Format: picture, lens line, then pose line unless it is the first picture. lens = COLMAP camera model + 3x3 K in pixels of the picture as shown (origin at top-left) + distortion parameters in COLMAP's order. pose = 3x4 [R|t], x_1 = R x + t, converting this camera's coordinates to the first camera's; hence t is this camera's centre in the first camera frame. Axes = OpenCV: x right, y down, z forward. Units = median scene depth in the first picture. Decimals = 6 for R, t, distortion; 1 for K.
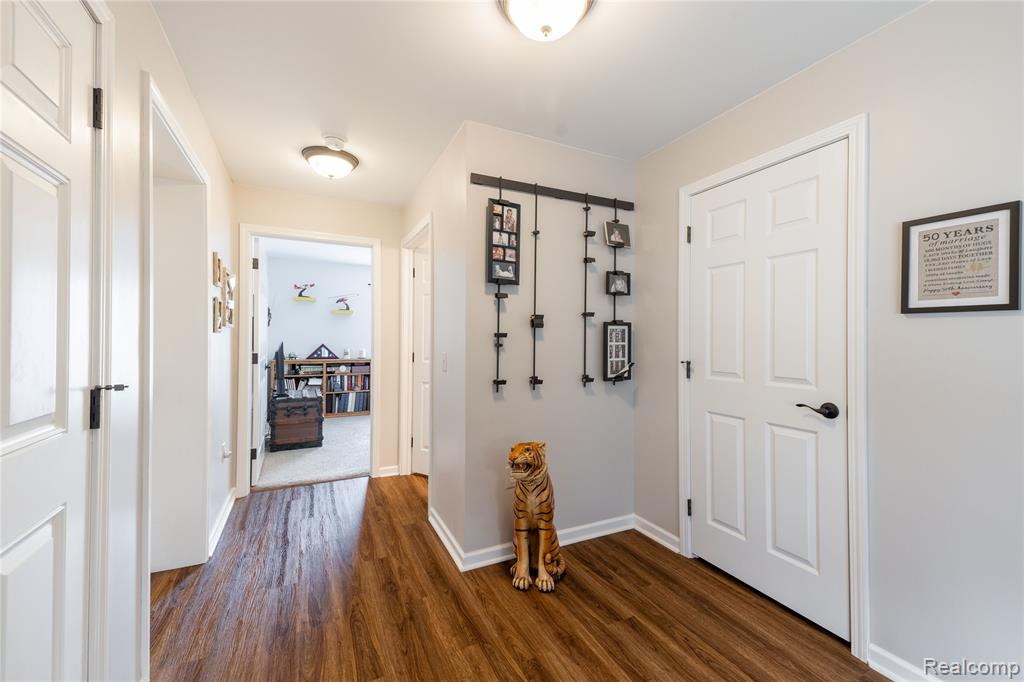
lens RADIAL K [[418.4, 0, 511.7], [0, 418.4, 337.3], [0, 0, 1]] dist [0.056032, -0.021756]
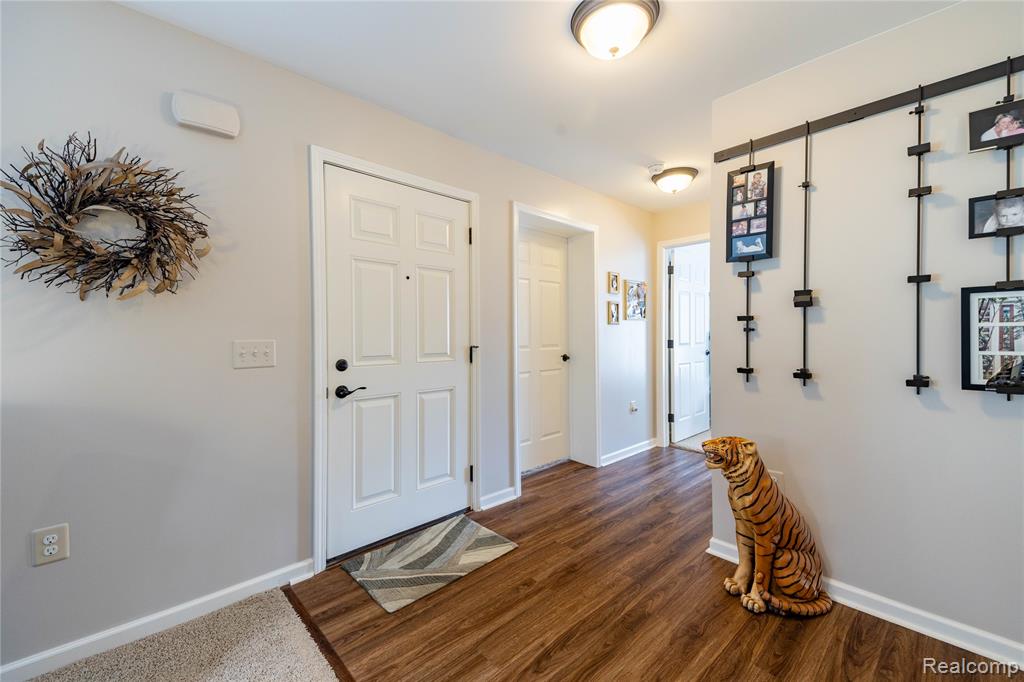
lens RADIAL K [[418.4, 0, 511.7], [0, 418.4, 337.3], [0, 0, 1]] dist [0.056032, -0.021756]
pose [[0.279790, 0.002297, -0.960059, 0.629467], [0.012068, 0.999910, 0.005909, 0.021658], [0.959985, -0.013239, 0.279737, 0.231921]]
